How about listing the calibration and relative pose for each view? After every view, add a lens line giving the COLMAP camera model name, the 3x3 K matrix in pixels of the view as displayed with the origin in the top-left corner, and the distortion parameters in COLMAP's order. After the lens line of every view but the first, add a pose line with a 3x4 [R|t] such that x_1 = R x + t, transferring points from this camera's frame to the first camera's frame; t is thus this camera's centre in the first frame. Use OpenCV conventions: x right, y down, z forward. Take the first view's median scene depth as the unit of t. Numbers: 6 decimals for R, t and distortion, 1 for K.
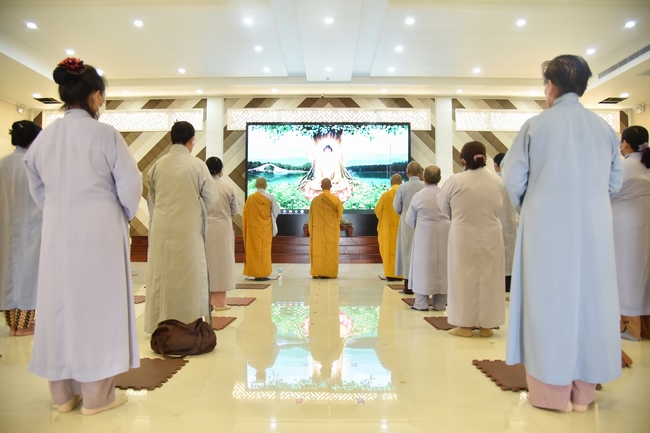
lens RADIAL K [[445.8, 0, 324.1], [0, 445.8, 214.7], [0, 0, 1]] dist [-0.093969, 0.047235]
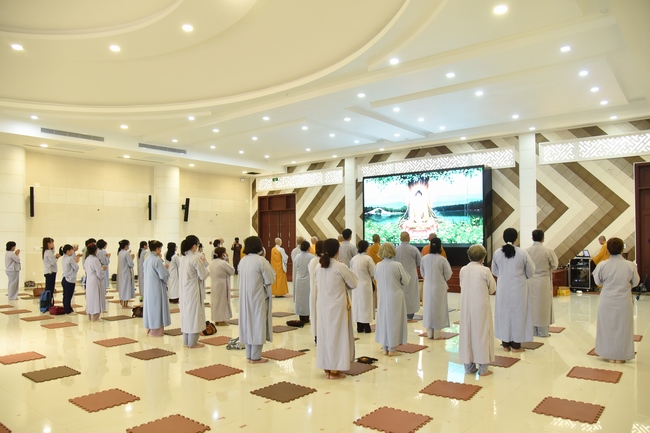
lens RADIAL K [[473.0, 0, 332.8], [0, 473.0, 234.0], [0, 0, 1]] dist [-0.096172, 0.045530]
pose [[0.788840, -0.015000, -0.614415, 0.612791], [0.033620, 0.999258, 0.018770, -0.069471], [0.613678, -0.035463, 0.788760, -0.162711]]
